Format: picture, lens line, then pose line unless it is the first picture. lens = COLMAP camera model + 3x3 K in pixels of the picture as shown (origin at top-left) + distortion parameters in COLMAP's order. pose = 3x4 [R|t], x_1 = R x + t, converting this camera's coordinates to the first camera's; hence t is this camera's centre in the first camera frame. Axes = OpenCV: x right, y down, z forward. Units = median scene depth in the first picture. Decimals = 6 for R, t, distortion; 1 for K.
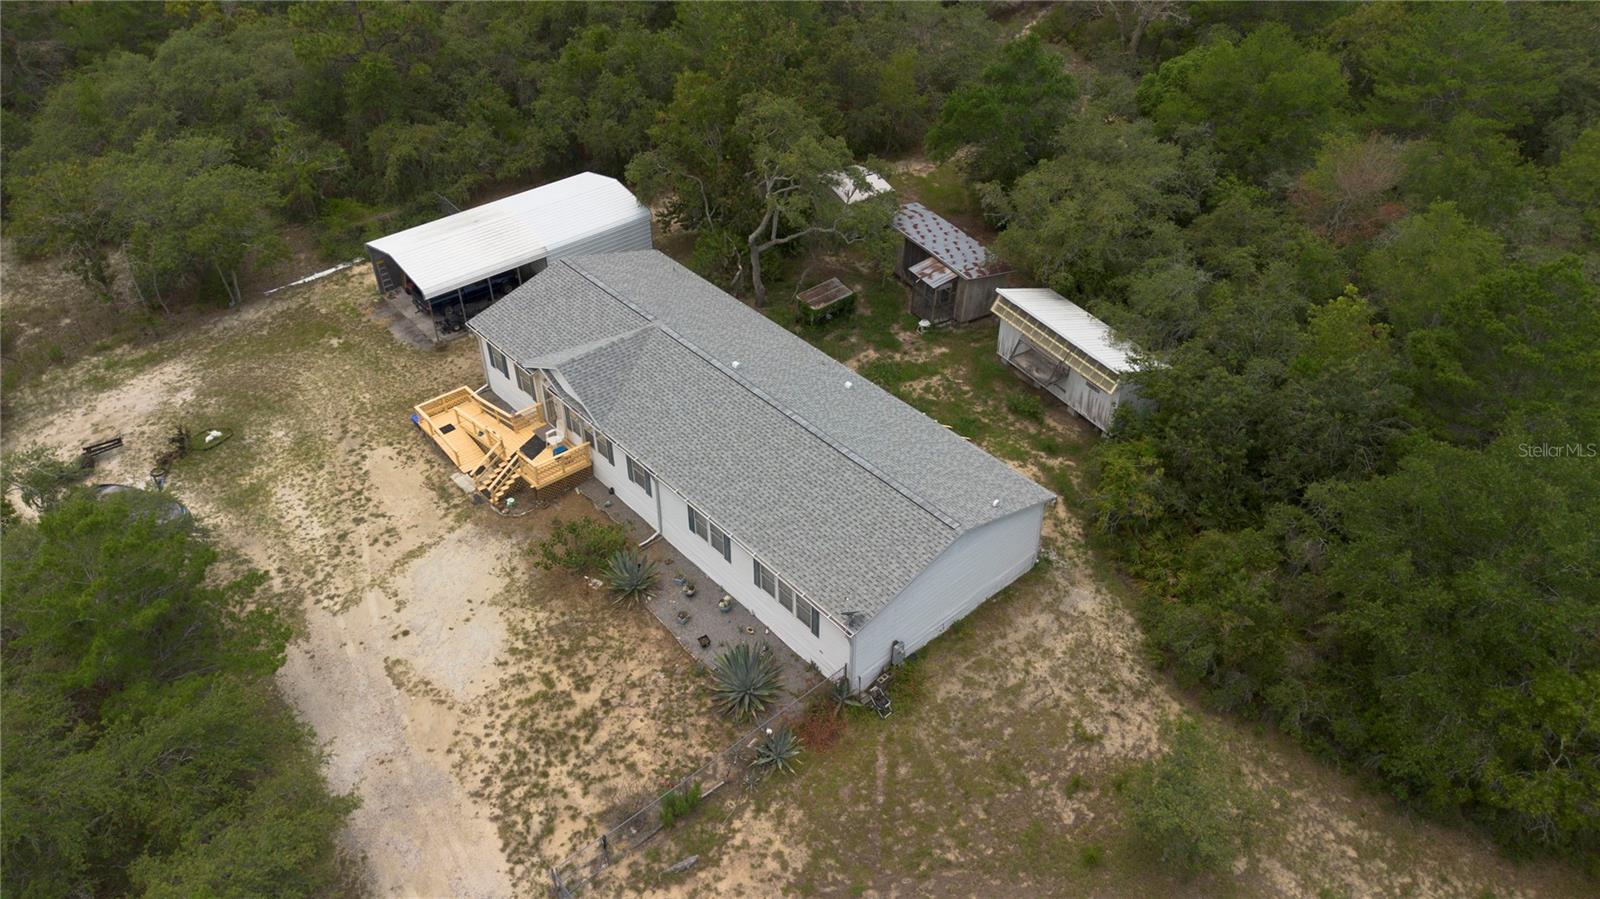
lens RADIAL K [[1150.1, 0, 815.4], [0, 1150.1, 436.0], [0, 0, 1]] dist [0.045927, -0.051633]
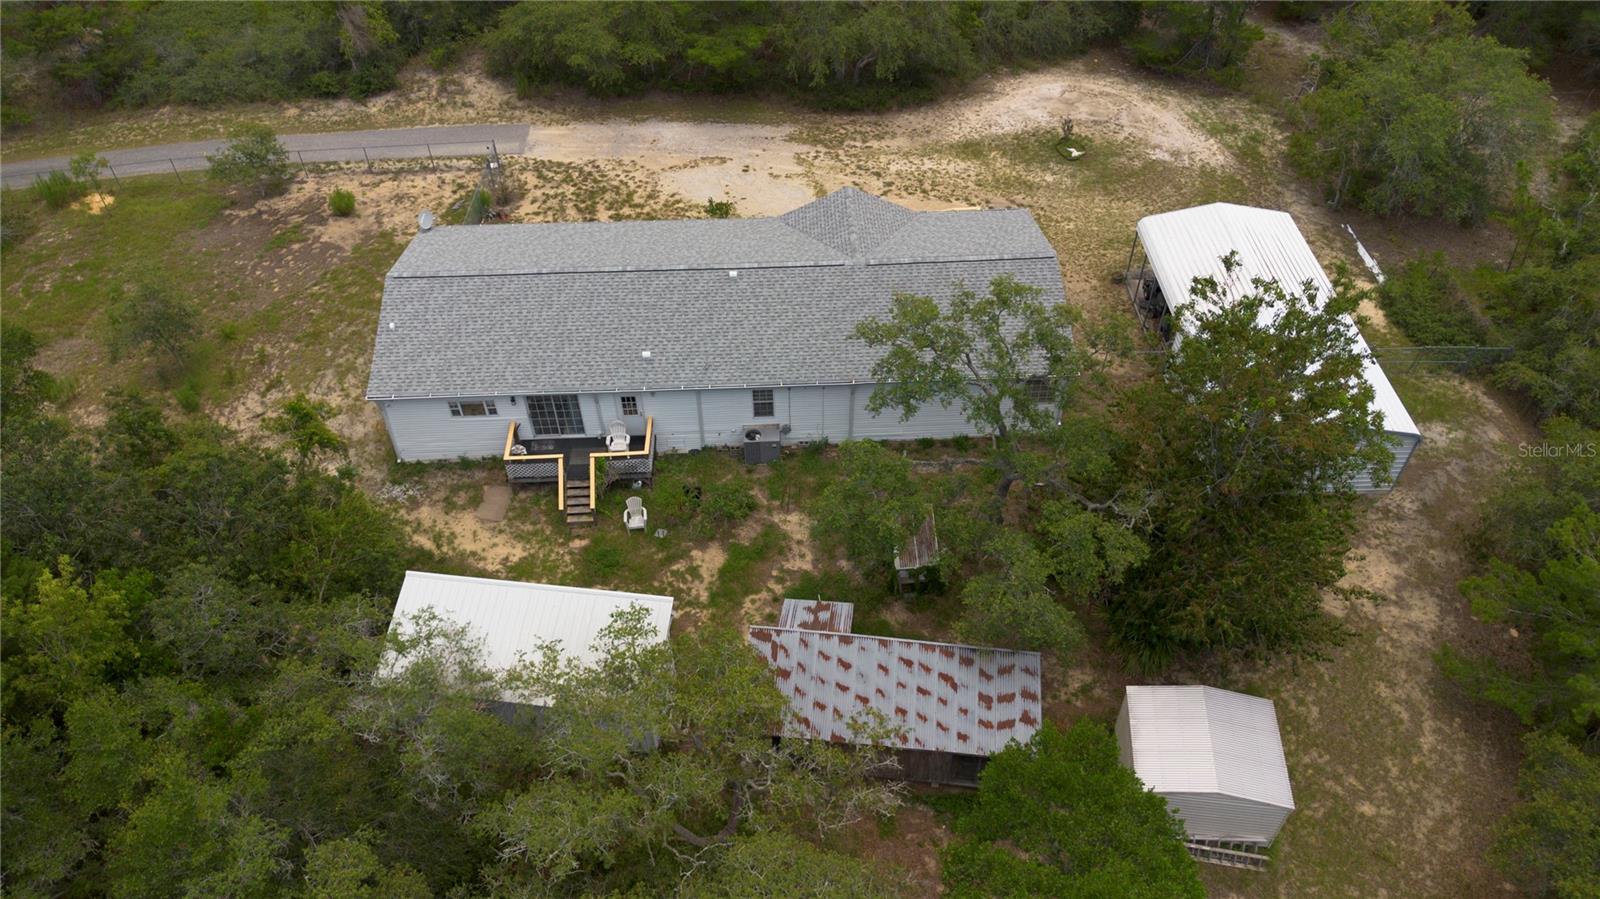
lens RADIAL K [[1150.1, 0, 786.8], [0, 1150.1, 438.1], [0, 0, 1]] dist [0.045927, -0.051633]
pose [[-0.645202, 0.541950, -0.538521, 0.537742], [-0.457265, 0.290758, 0.840458, -0.934264], [0.612065, 0.788512, 0.060217, 1.227310]]
